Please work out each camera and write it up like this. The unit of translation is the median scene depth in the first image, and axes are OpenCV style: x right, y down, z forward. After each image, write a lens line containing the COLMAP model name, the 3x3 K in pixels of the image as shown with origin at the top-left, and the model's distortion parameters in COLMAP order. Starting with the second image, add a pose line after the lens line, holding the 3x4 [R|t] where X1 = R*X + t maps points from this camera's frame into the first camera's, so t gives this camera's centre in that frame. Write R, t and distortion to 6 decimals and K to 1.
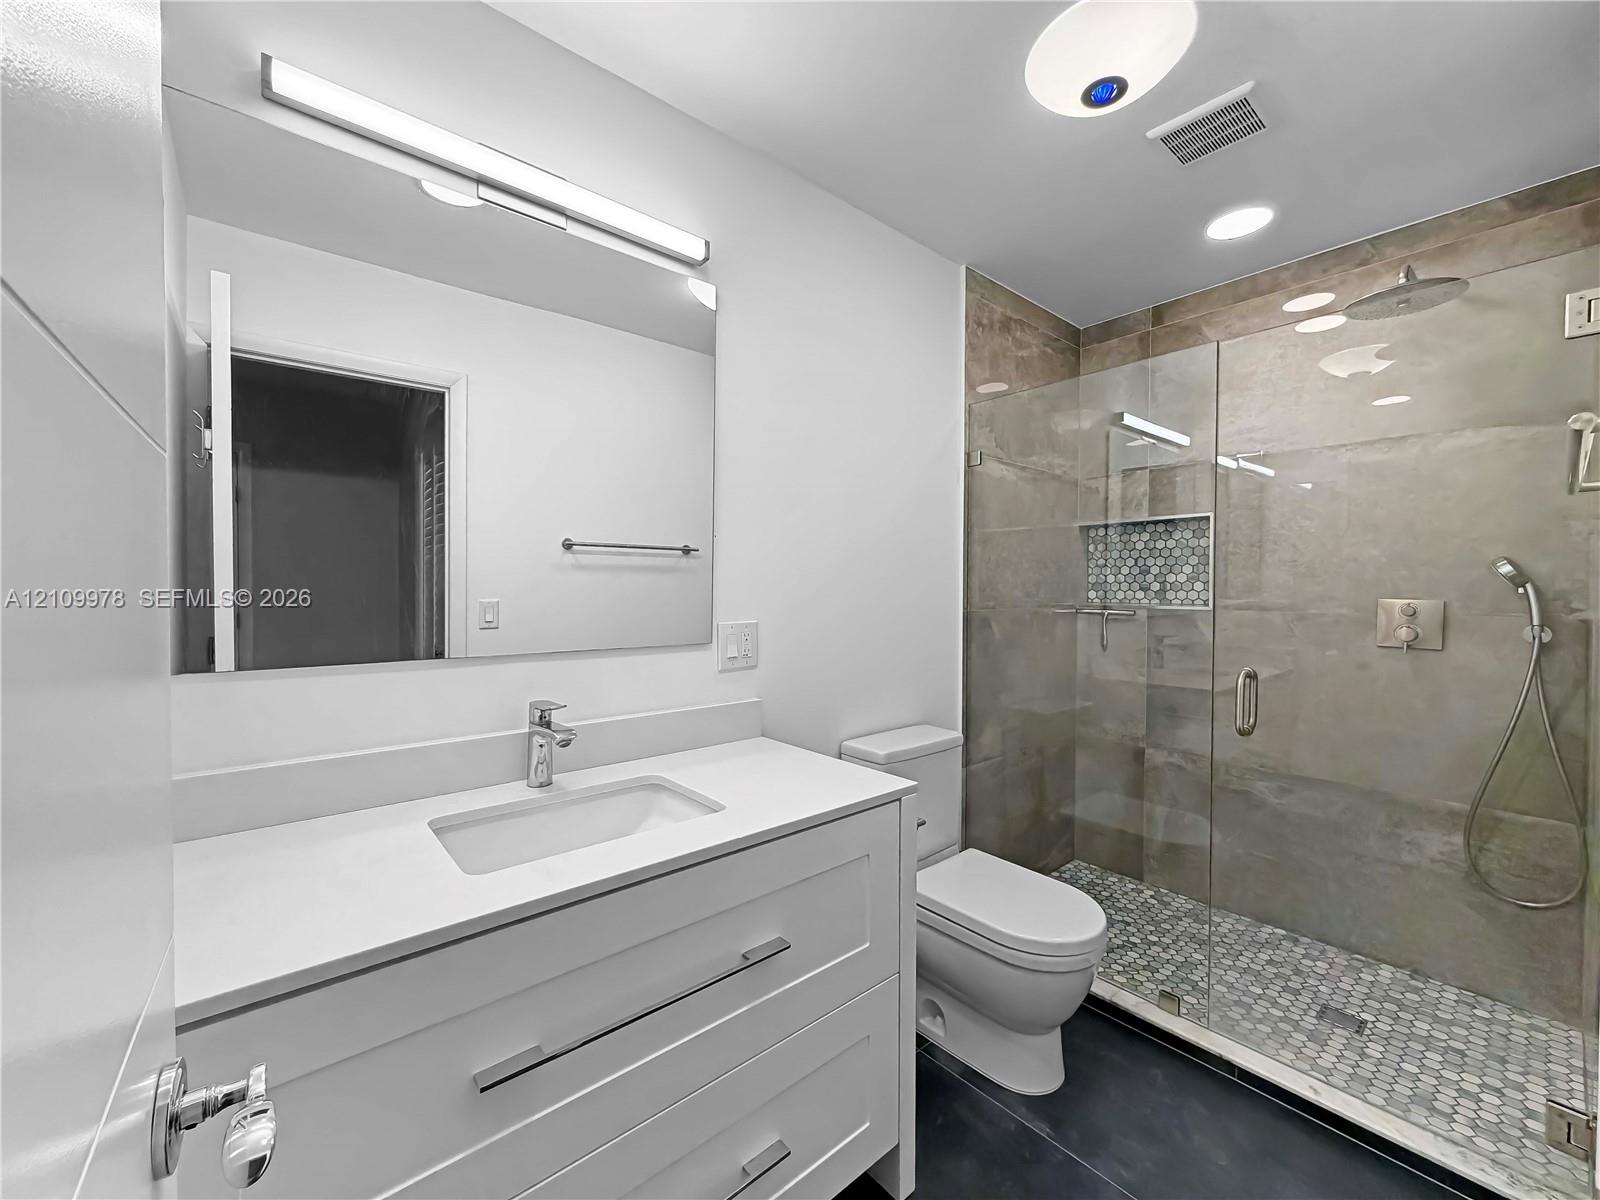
lens RADIAL K [[649.0, 0, 800.0], [0, 649.0, 600.0], [0, 0, 1]] dist [-0.000357, -0.000243]
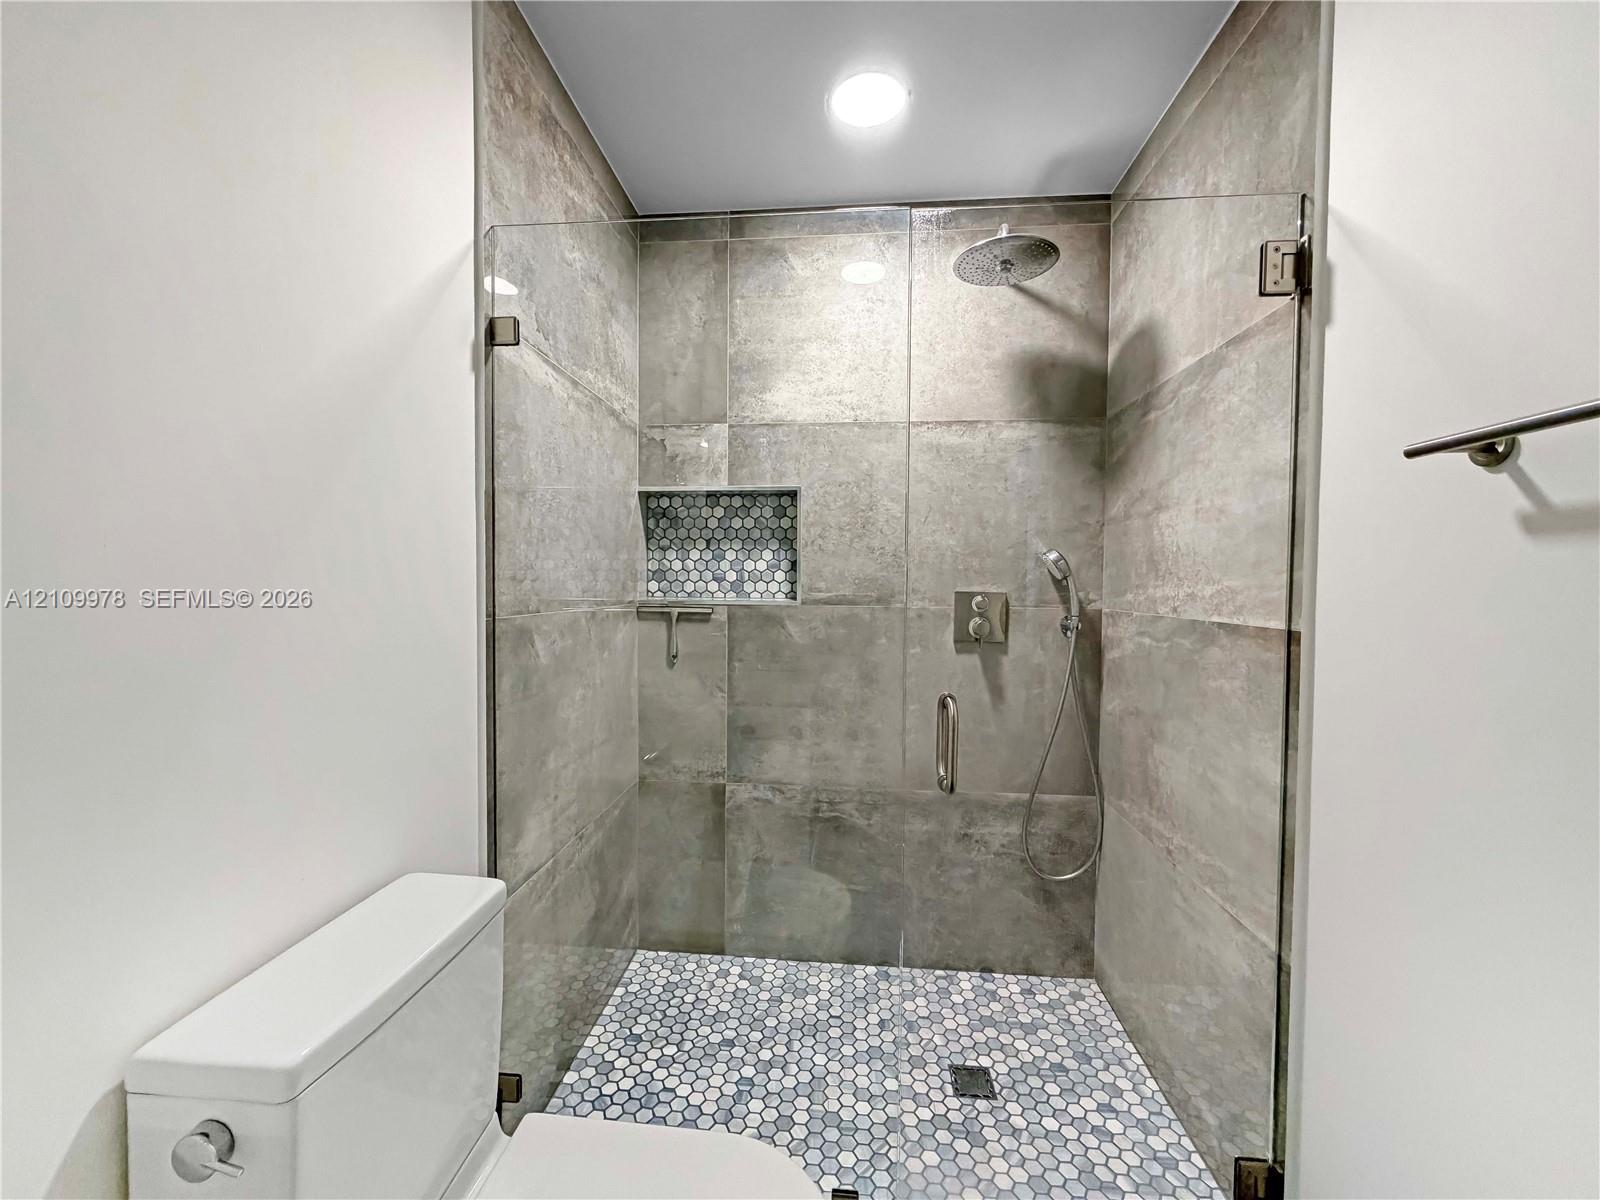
lens RADIAL K [[649.0, 0, 800.0], [0, 649.0, 600.0], [0, 0, 1]] dist [-0.000357, -0.000243]
pose [[0.717738, -0.017180, 0.696101, 0.066390], [0.006021, 0.999811, 0.018468, -0.006607], [-0.696287, -0.009065, 0.717706, 0.430638]]
